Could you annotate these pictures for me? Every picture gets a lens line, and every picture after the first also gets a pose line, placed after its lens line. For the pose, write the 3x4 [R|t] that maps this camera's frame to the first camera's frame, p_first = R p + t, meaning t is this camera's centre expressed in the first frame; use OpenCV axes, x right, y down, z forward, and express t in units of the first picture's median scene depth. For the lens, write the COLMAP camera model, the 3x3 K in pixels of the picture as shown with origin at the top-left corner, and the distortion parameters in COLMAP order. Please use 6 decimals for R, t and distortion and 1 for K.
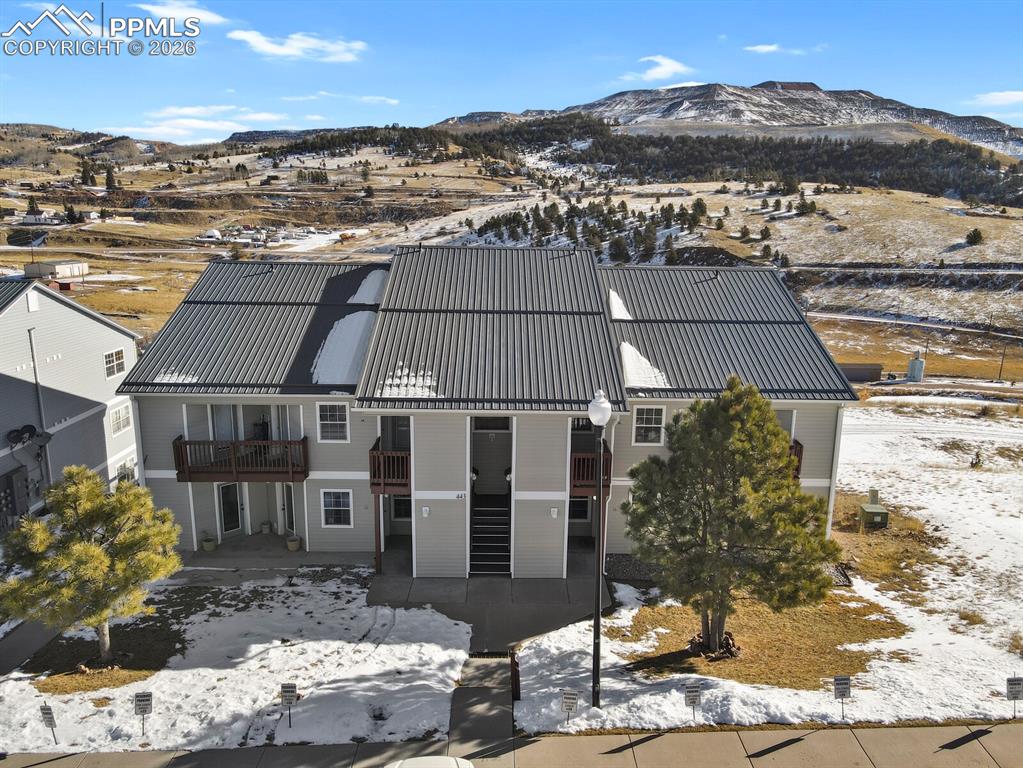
lens RADIAL K [[747.7, 0, 515.3], [0, 747.7, 387.0], [0, 0, 1]] dist [0.009788, 0.014746]
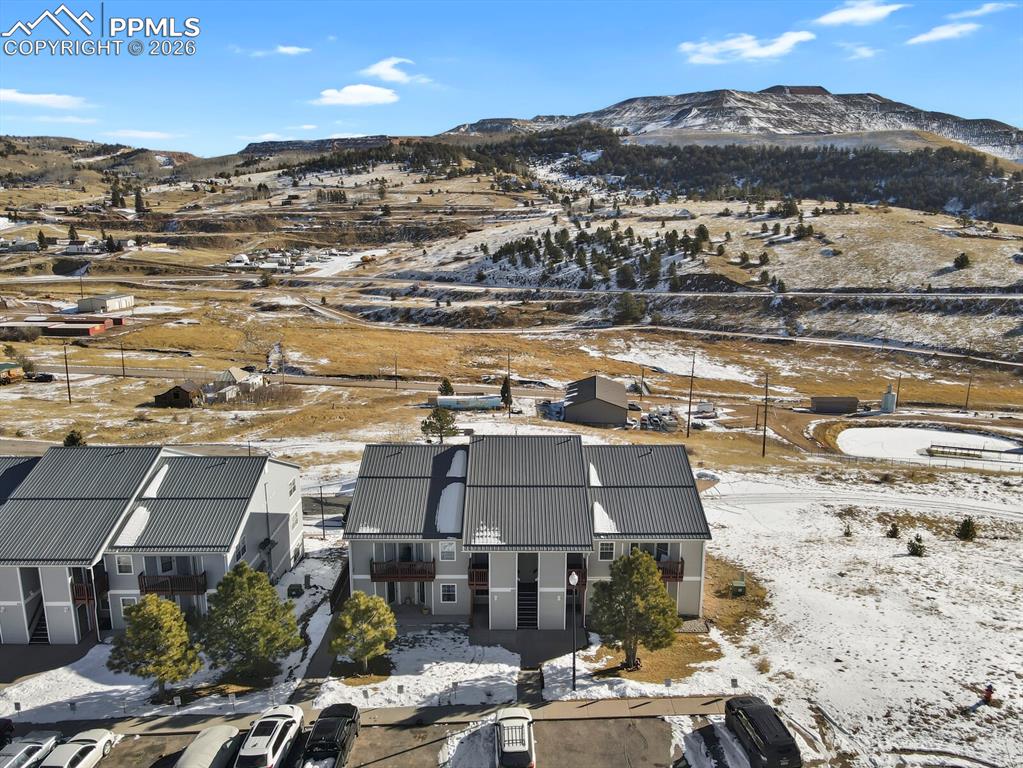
lens RADIAL K [[747.7, 0, 515.4], [0, 747.7, 386.9], [0, 0, 1]] dist [0.009788, 0.014746]
pose [[0.999813, -0.009163, -0.017026, -0.001258], [0.009148, 0.999958, -0.000962, -0.019242], [0.017034, 0.000806, 0.999855, -0.049244]]
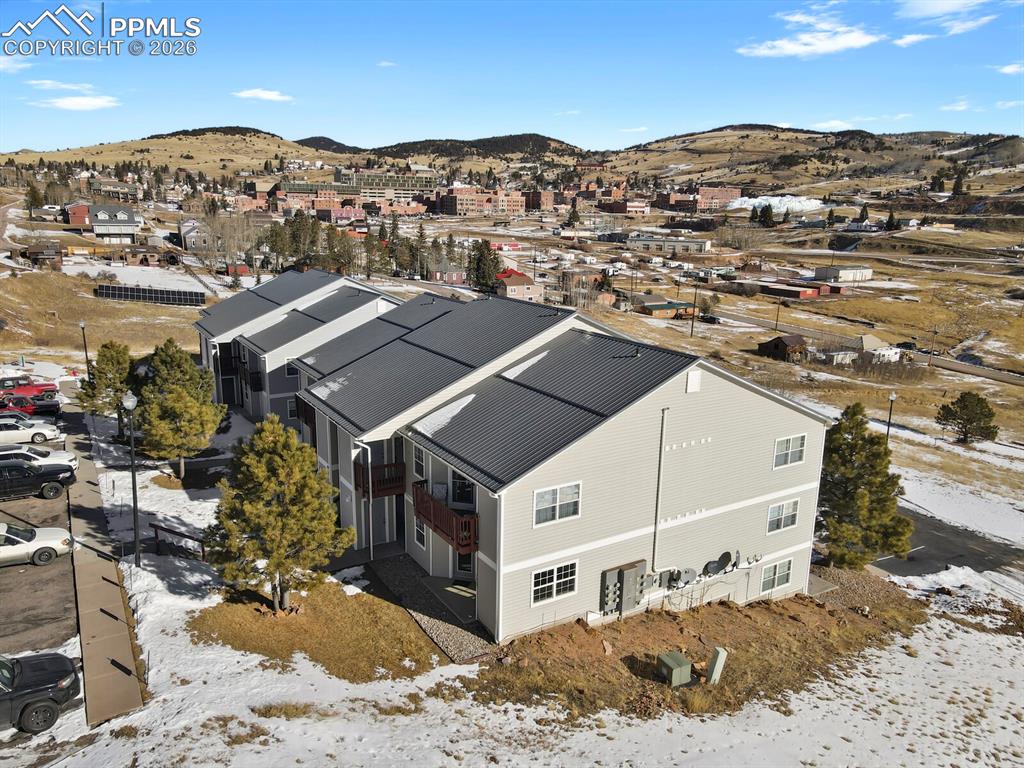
lens RADIAL K [[748.4, 0, 515.8], [0, 748.4, 386.4], [0, 0, 1]] dist [0.009788, 0.014746]
pose [[0.510587, 0.192043, -0.838105, 0.063113], [-0.196005, 0.975070, 0.104018, -0.011287], [0.837188, 0.111162, 0.535499, 0.023448]]
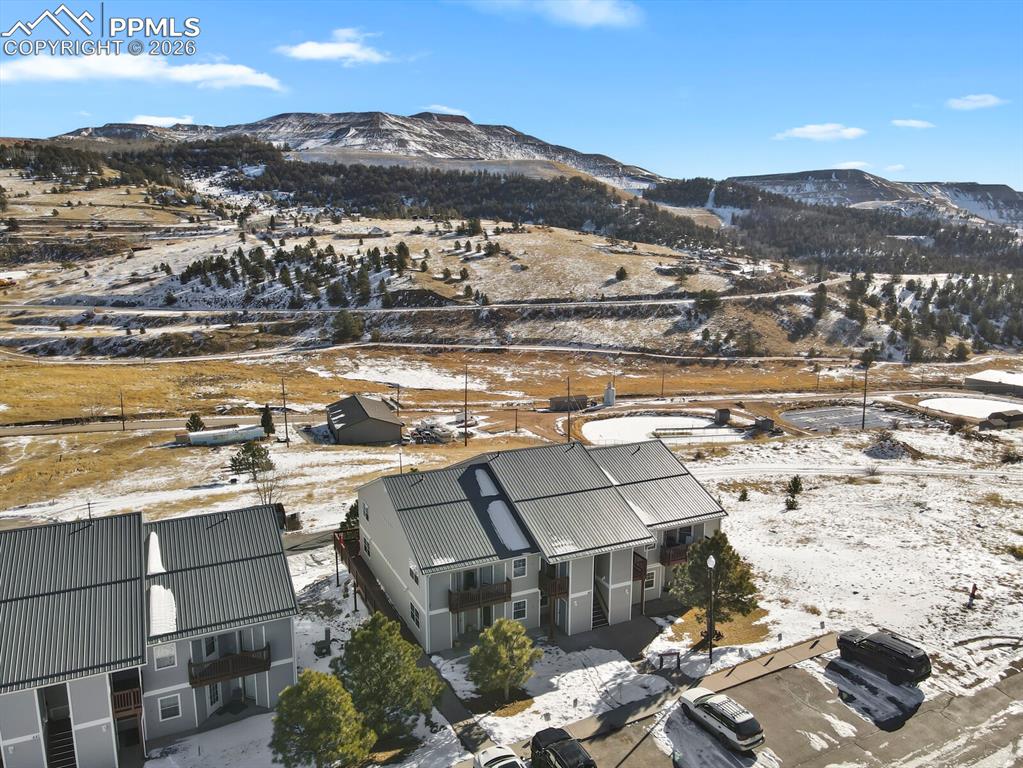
lens RADIAL K [[747.7, 0, 514.6], [0, 747.7, 387.0], [0, 0, 1]] dist [0.009788, 0.014746]
pose [[0.910172, -0.091755, 0.403940, -0.050707], [0.099964, 0.994991, 0.000770, -0.021698], [-0.401987, 0.039678, 0.914785, -0.041816]]
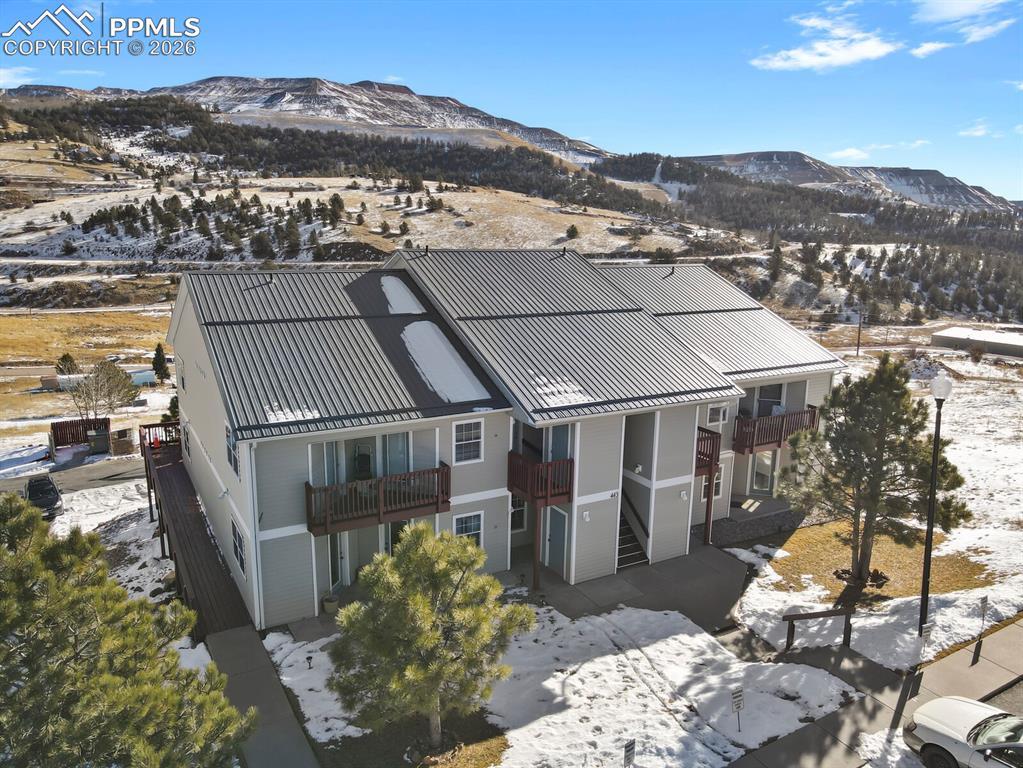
lens RADIAL K [[747.7, 0, 515.0], [0, 747.7, 387.6], [0, 0, 1]] dist [0.009788, 0.014746]
pose [[0.877591, -0.103134, 0.468186, -0.030920], [0.099728, 0.994496, 0.032136, -0.002183], [-0.468923, 0.018489, 0.883046, 0.007506]]
